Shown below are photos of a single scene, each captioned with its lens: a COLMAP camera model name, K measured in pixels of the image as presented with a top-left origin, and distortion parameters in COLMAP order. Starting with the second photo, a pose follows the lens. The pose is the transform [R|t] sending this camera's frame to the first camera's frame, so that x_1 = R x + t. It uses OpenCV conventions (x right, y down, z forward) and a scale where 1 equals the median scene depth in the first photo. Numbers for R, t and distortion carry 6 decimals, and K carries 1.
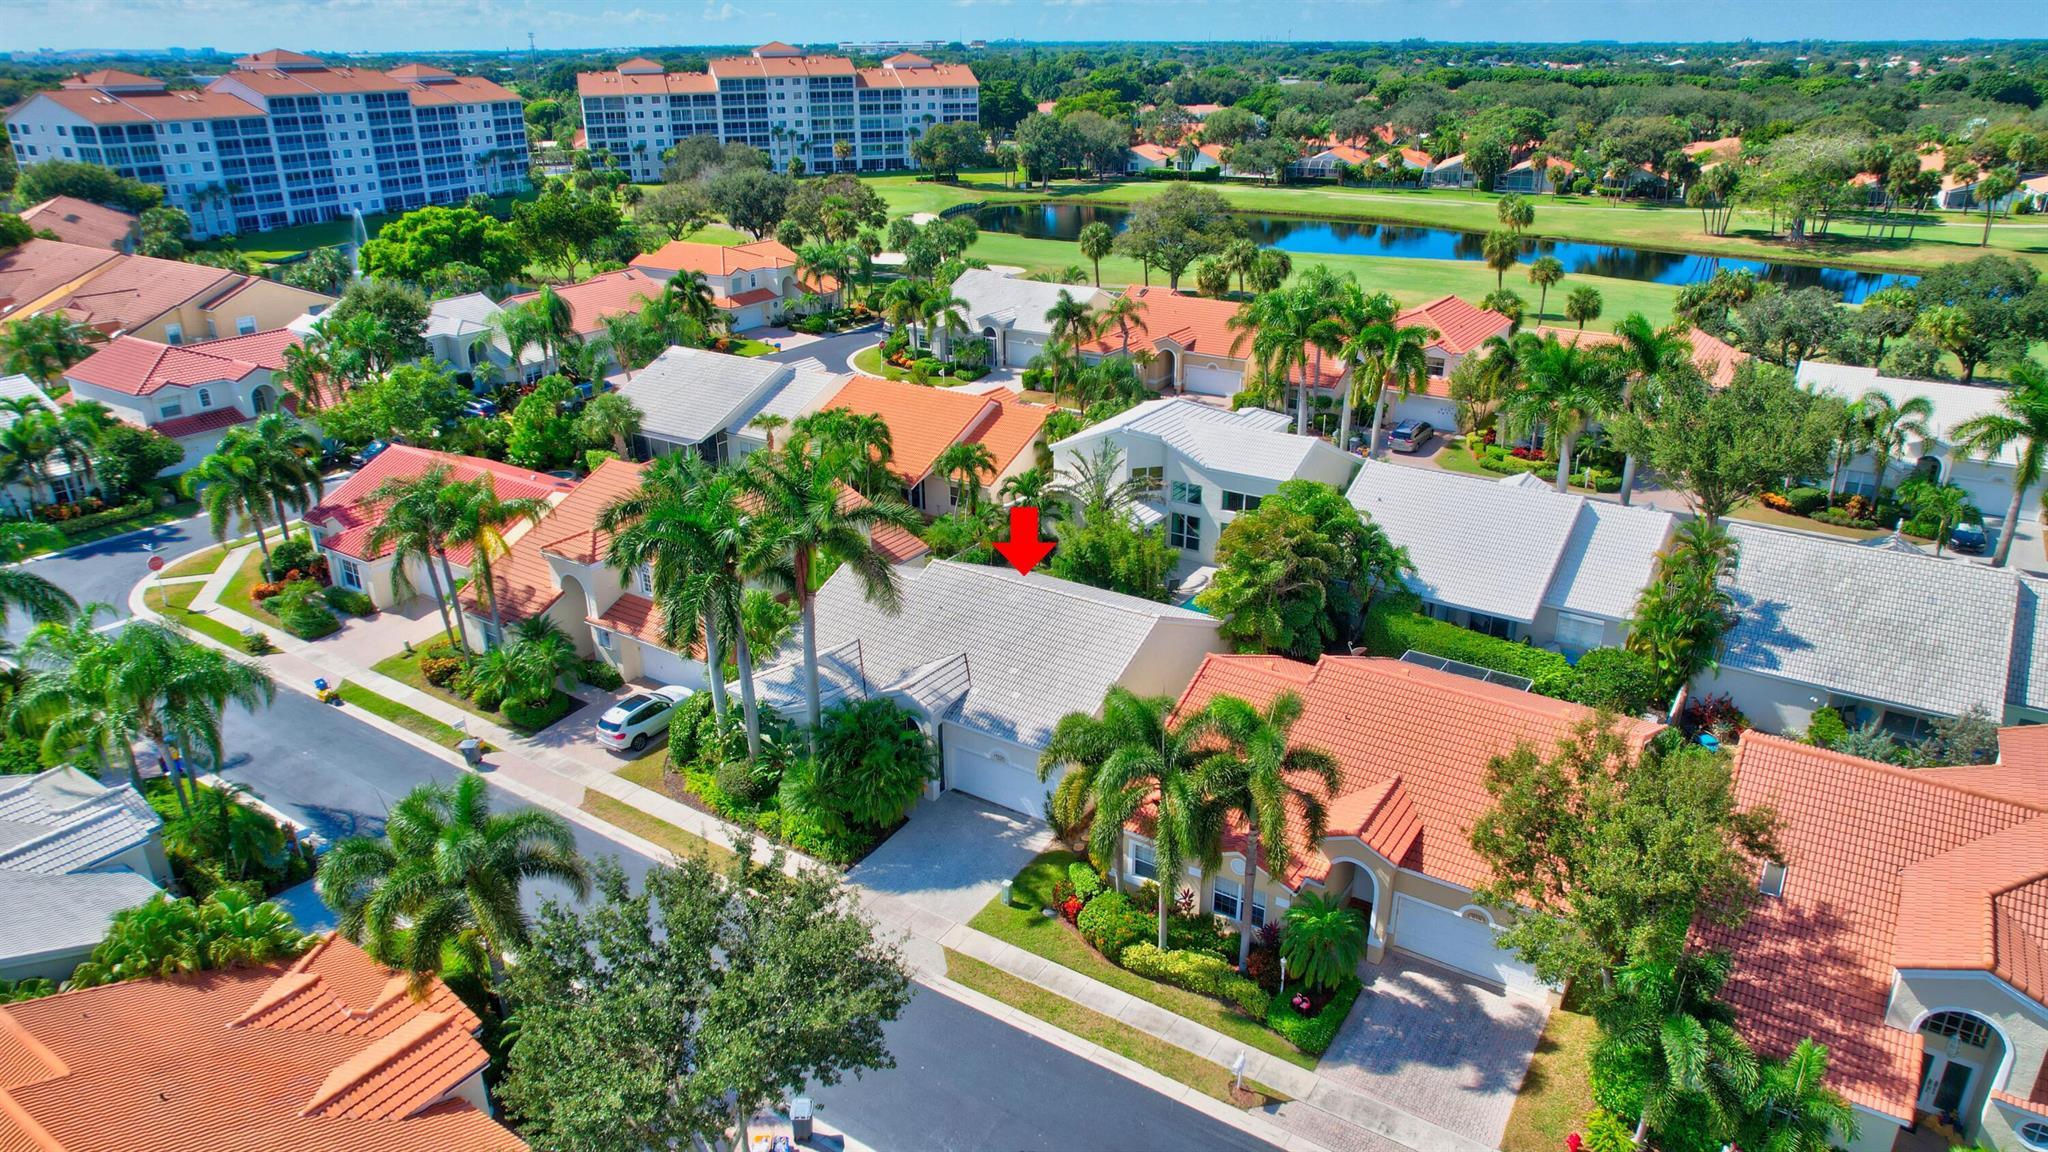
lens RADIAL K [[1307.3, 0, 1015.7], [0, 1307.3, 582.5], [0, 0, 1]] dist [-0.086616, 0.077853]
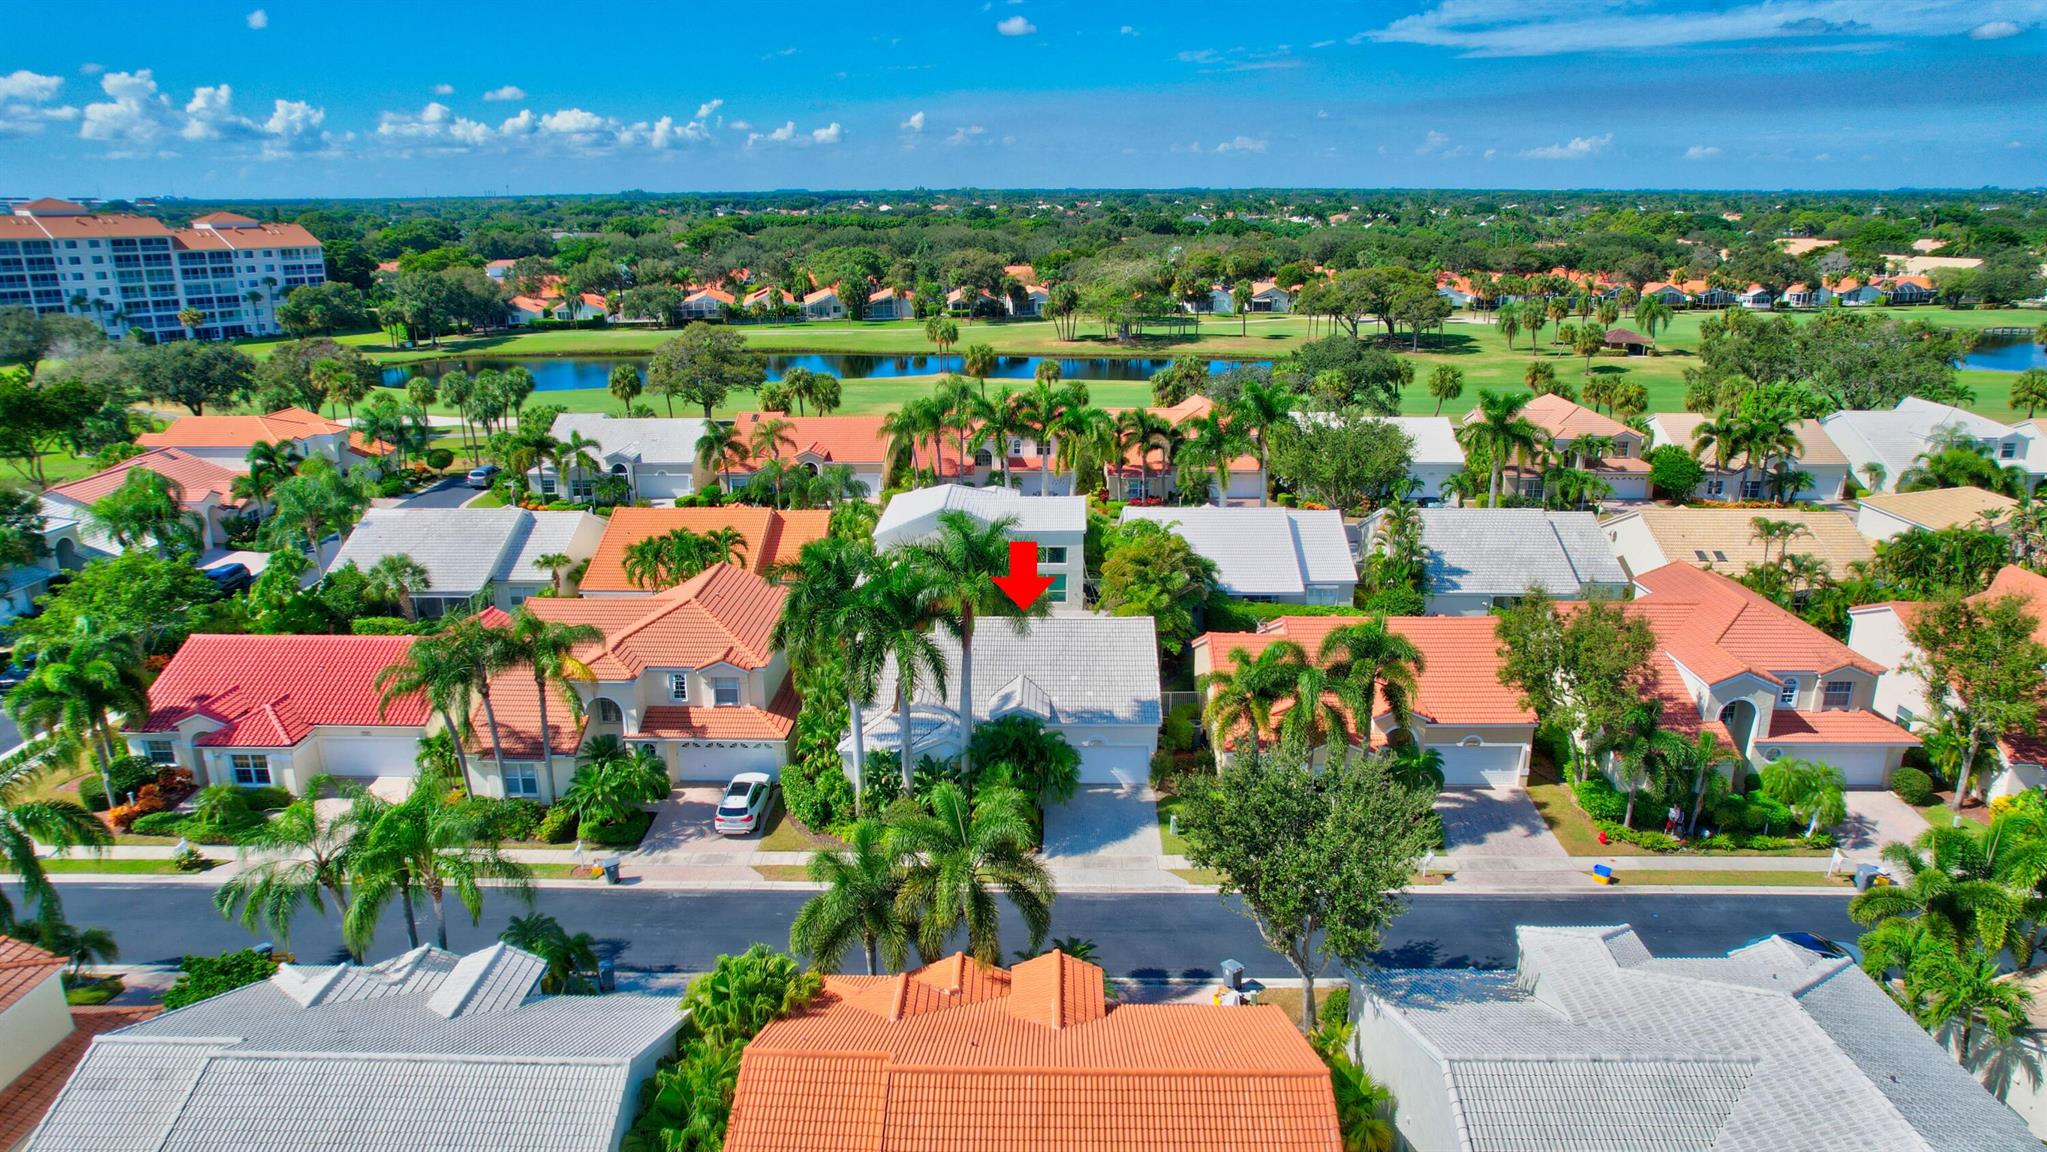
lens RADIAL K [[1306.7, 0, 1015.2], [0, 1306.7, 582.5], [0, 0, 1]] dist [-0.086616, 0.077853]
pose [[0.843130, -0.152048, 0.515765, -0.124439], [0.205918, 0.977367, -0.048489, 0.004861], [-0.496719, 0.147088, 0.855357, -0.011674]]
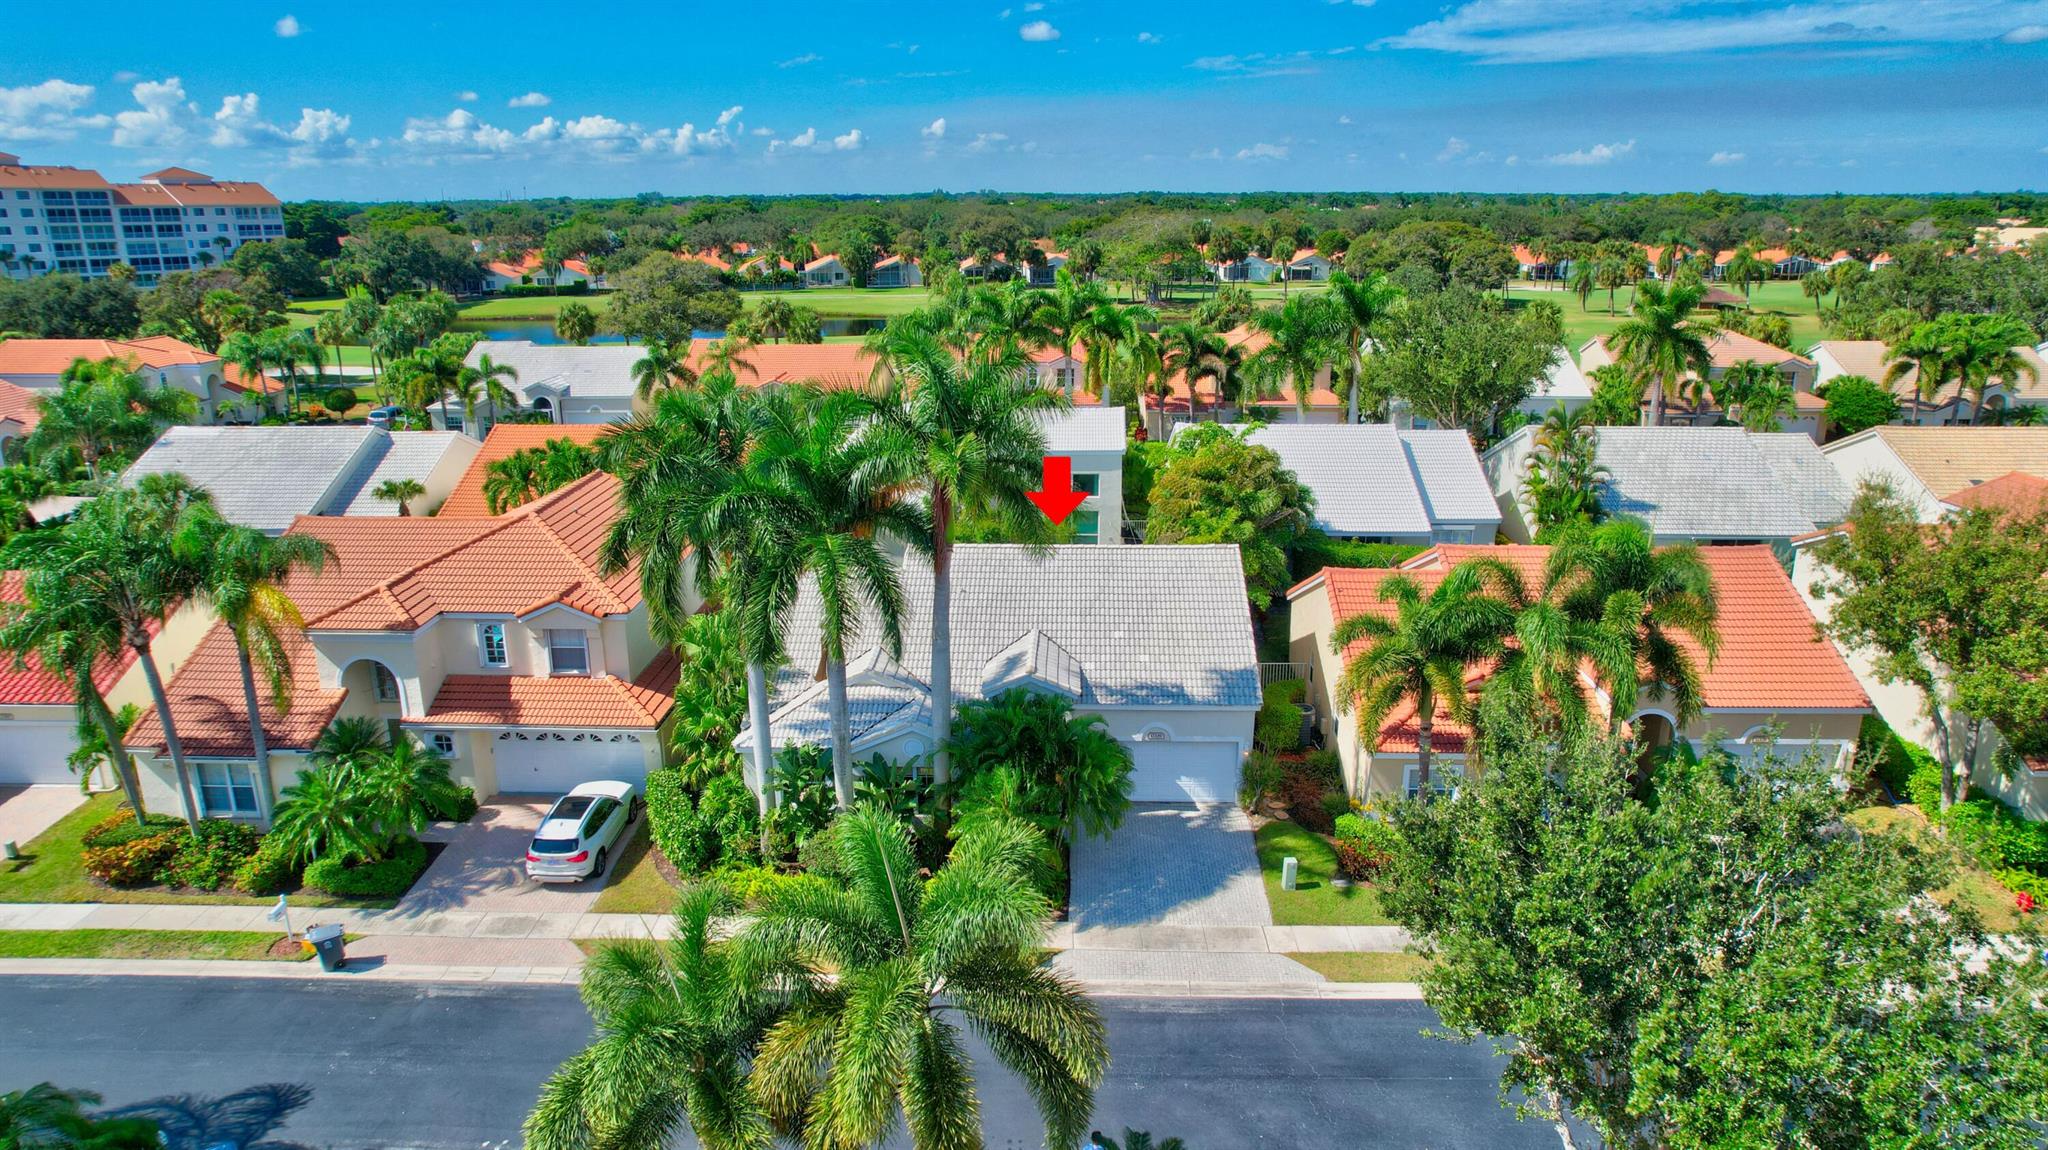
lens RADIAL K [[1307.3, 0, 1015.7], [0, 1307.3, 581.5], [0, 0, 1]] dist [-0.086616, 0.077853]
pose [[0.850486, -0.145547, 0.505460, -0.082240], [0.201436, 0.977820, -0.057373, 0.012542], [-0.485898, 0.150612, 0.860941, 0.061378]]
